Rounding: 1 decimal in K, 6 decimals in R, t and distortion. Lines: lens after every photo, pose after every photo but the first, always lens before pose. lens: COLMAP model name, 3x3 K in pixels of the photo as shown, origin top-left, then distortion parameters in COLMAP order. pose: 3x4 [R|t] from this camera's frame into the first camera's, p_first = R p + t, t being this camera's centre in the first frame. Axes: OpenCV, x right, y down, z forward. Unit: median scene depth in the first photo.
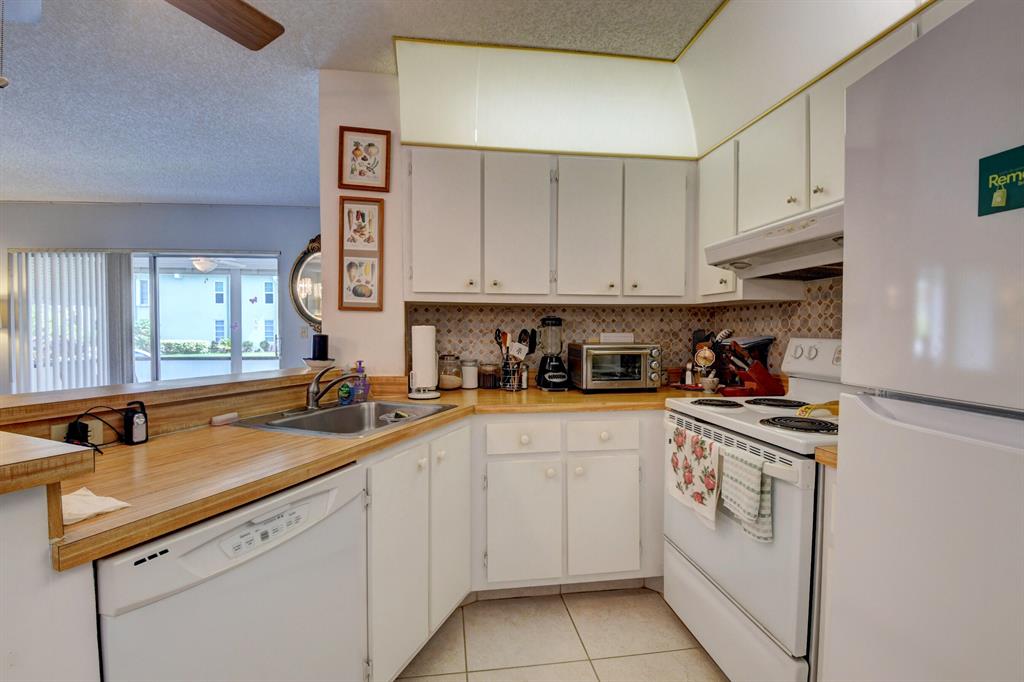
lens RADIAL K [[453.6, 0, 508.2], [0, 453.6, 340.7], [0, 0, 1]] dist [0.003367, -0.017302]
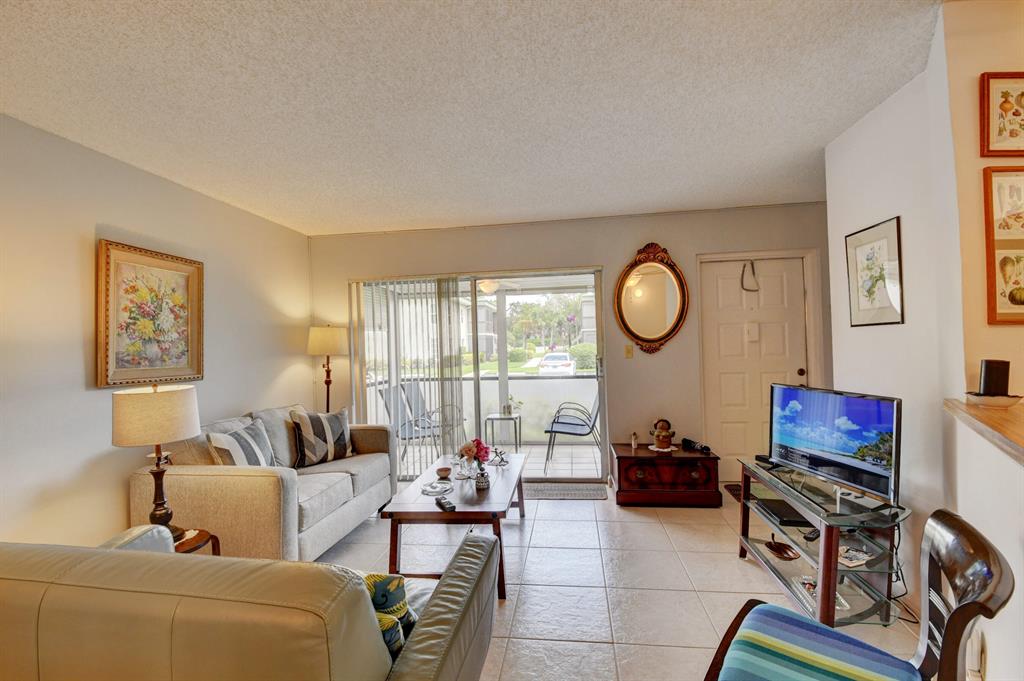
lens RADIAL K [[453.6, 0, 507.6], [0, 453.6, 343.1], [0, 0, 1]] dist [0.003367, -0.017302]
pose [[0.963197, -0.027778, -0.267356, -0.924932], [0.021350, 0.999410, -0.026918, -0.036396], [0.267946, 0.020219, 0.963222, 0.126728]]
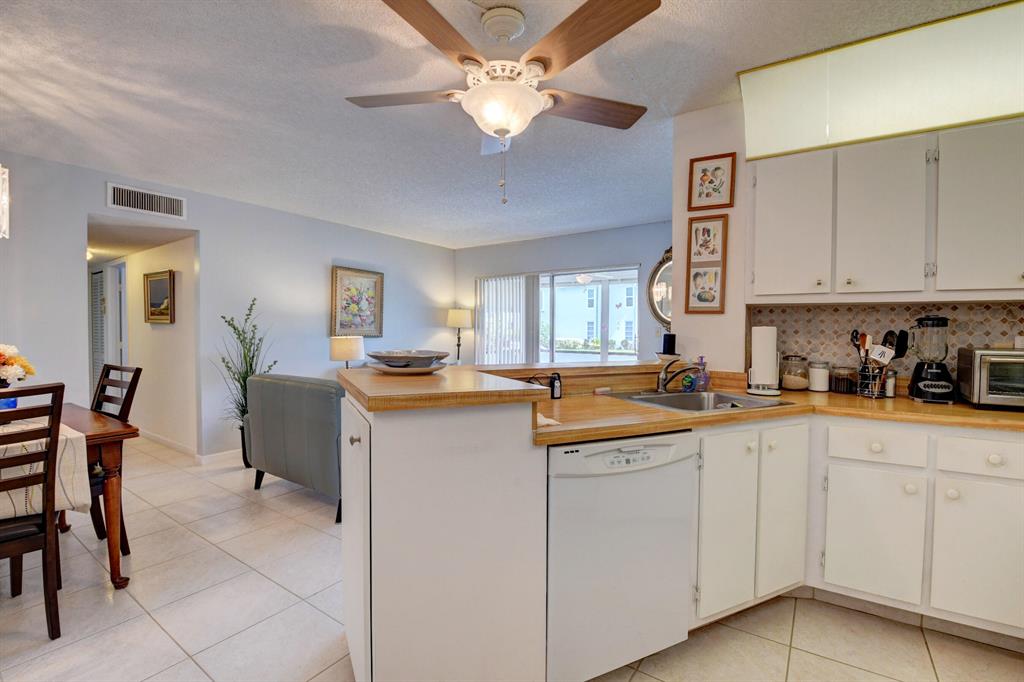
lens RADIAL K [[453.6, 0, 507.7], [0, 453.6, 341.2], [0, 0, 1]] dist [0.003367, -0.017302]
pose [[0.735183, 0.021808, -0.677518, 0.093942], [-0.022570, 0.999716, 0.007688, 0.006763], [0.677493, 0.009640, 0.735466, -0.196243]]
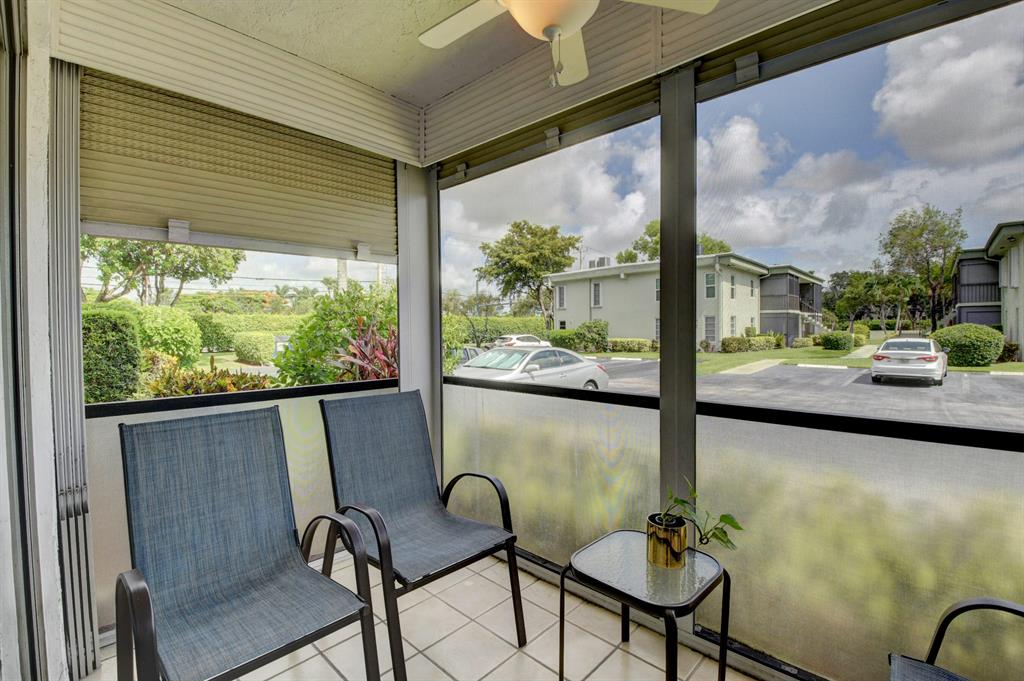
lens RADIAL K [[453.6, 0, 506.4], [0, 453.6, 341.2], [0, 0, 1]] dist [0.003367, -0.017302]
pose [[0.630806, 0.012668, -0.775837, -1.293941], [-0.011010, 0.999912, 0.007375, -0.010326], [0.775862, 0.003890, 0.630890, 2.158472]]
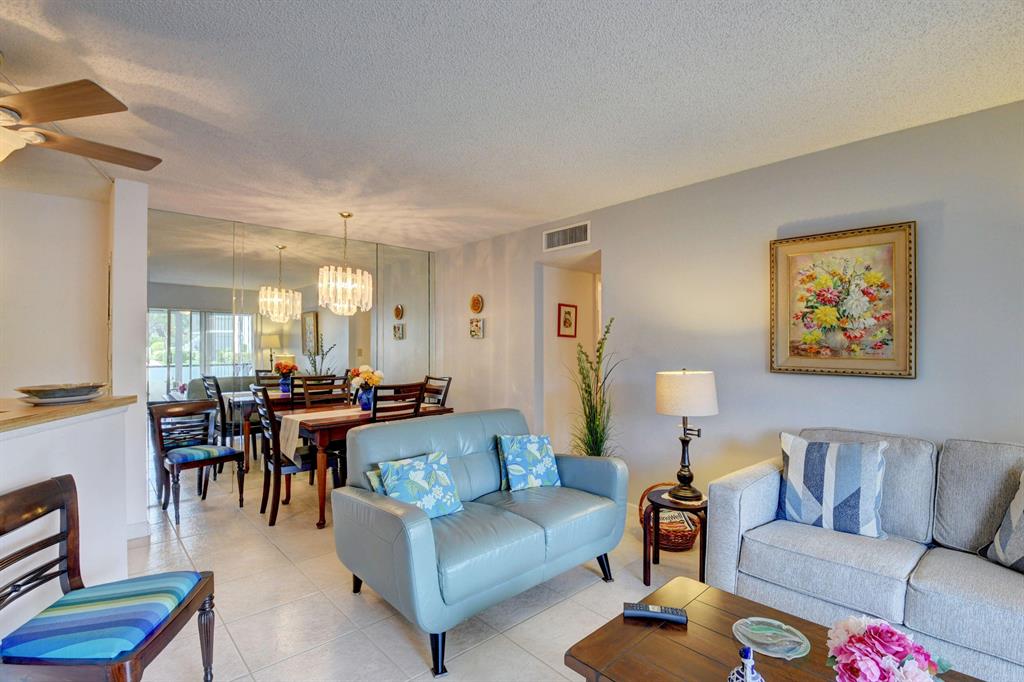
lens RADIAL K [[471.3, 0, 514.2], [0, 471.3, 342.4], [0, 0, 1]] dist [0.004712, -0.008475]
pose [[-0.817512, -0.000033, -0.575911, -0.824622], [-0.008591, 0.999889, 0.012138, -0.071264], [0.575847, 0.014870, -0.817422, 1.634710]]
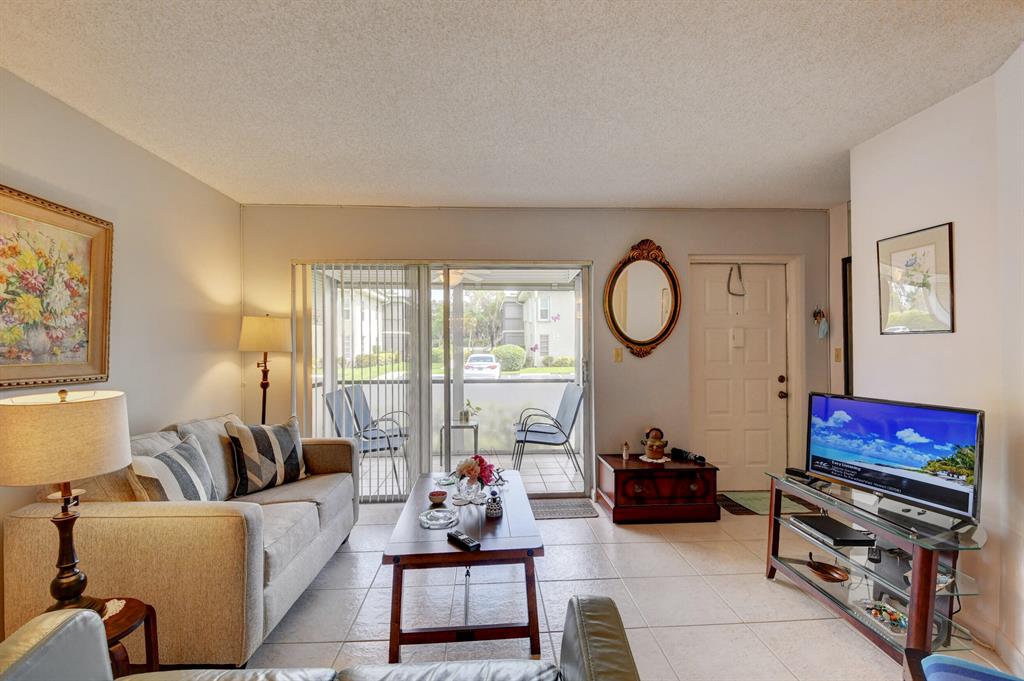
lens RADIAL K [[453.6, 0, 508.2], [0, 453.6, 343.3], [0, 0, 1]] dist [0.003367, -0.017302]
pose [[0.996581, -0.003444, -0.082552, -1.225909], [0.001169, 0.999619, -0.027586, -0.038591], [0.082616, 0.027395, 0.996205, 0.278897]]
